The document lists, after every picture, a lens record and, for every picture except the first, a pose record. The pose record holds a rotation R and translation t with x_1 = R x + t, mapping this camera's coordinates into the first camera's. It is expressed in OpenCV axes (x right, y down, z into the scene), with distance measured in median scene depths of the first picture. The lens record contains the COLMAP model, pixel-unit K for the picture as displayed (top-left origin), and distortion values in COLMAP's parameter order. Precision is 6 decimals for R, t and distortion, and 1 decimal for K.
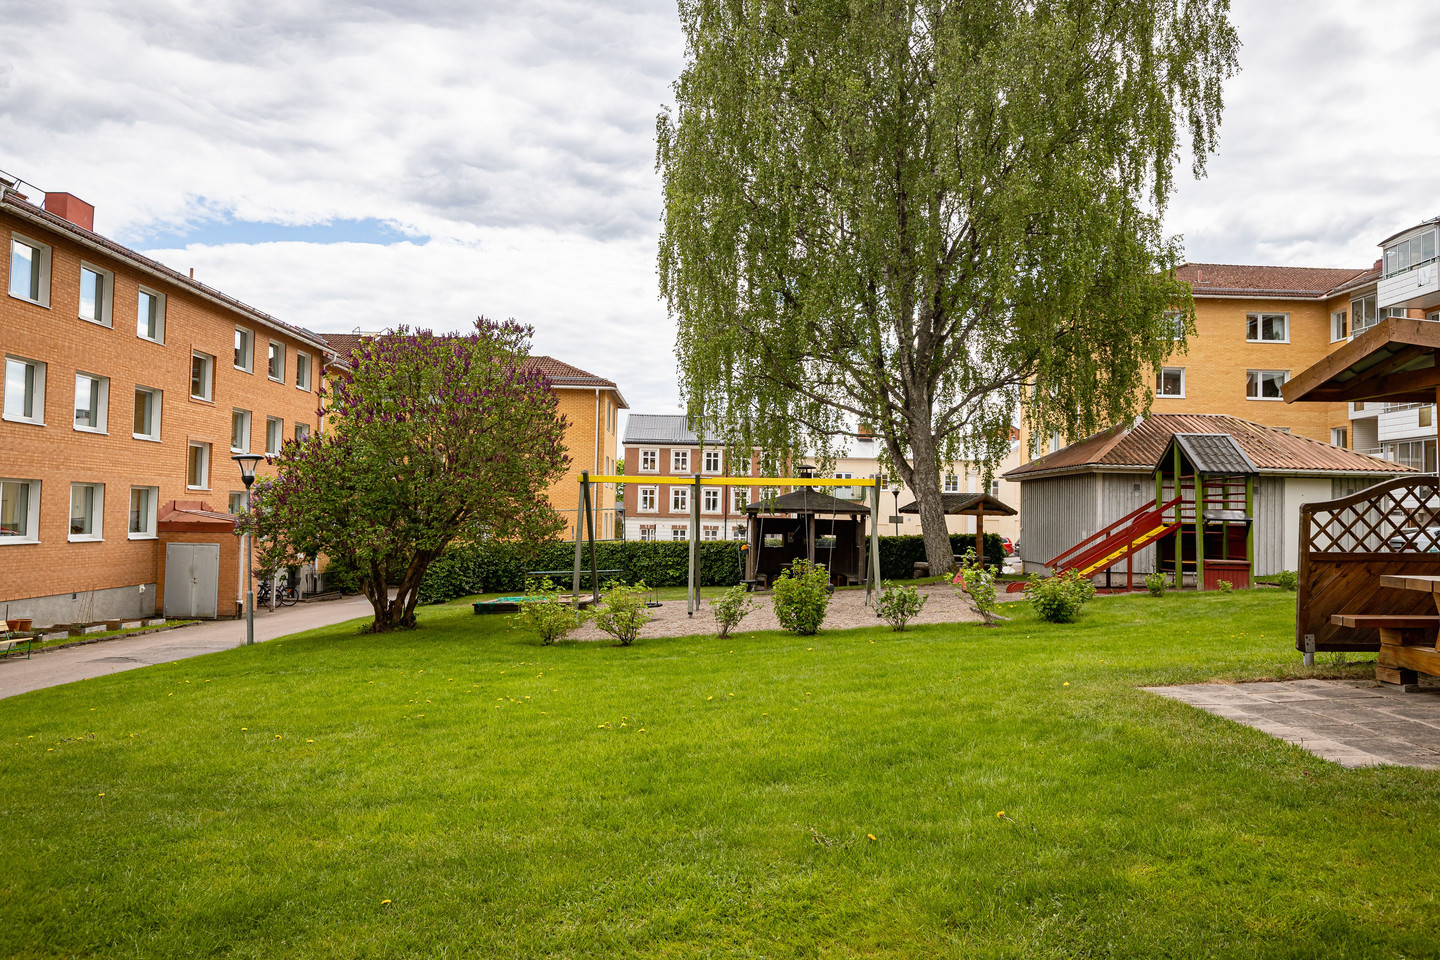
lens RADIAL K [[982.3, 0, 718.7], [0, 982.3, 478.2], [0, 0, 1]] dist [-0.003977, 0.002379]
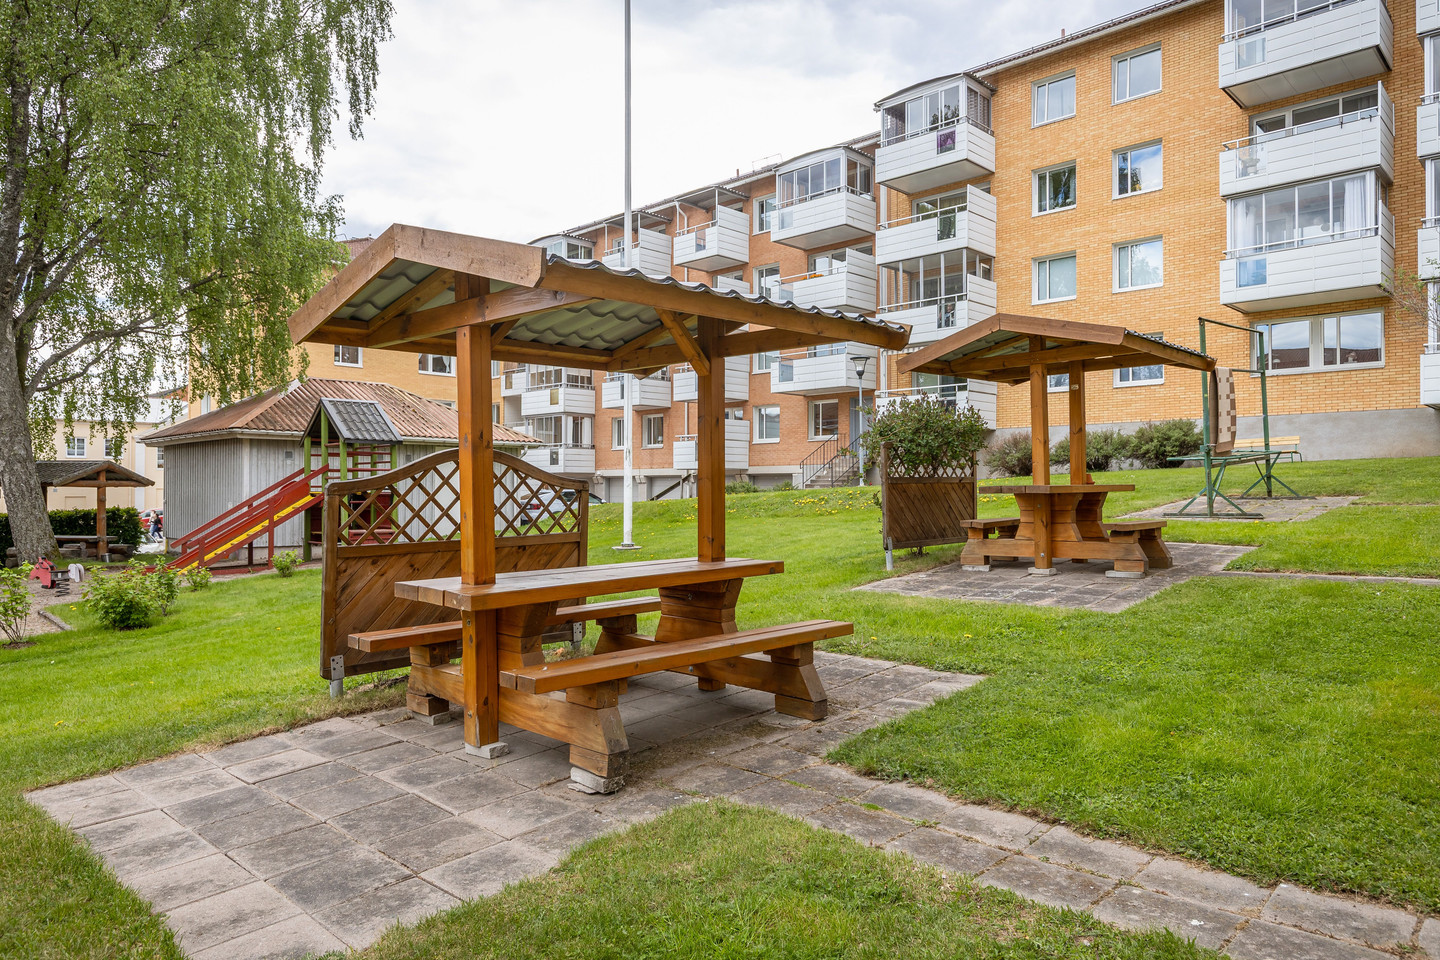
lens RADIAL K [[925.3, 0, 718.4], [0, 925.3, 479.3], [0, 0, 1]] dist [-0.001490, -0.000360]
pose [[0.705711, -0.013510, 0.708371, 0.087976], [-0.013117, 0.999398, 0.032129, -0.000937], [-0.708379, -0.031966, 0.705108, 0.084328]]
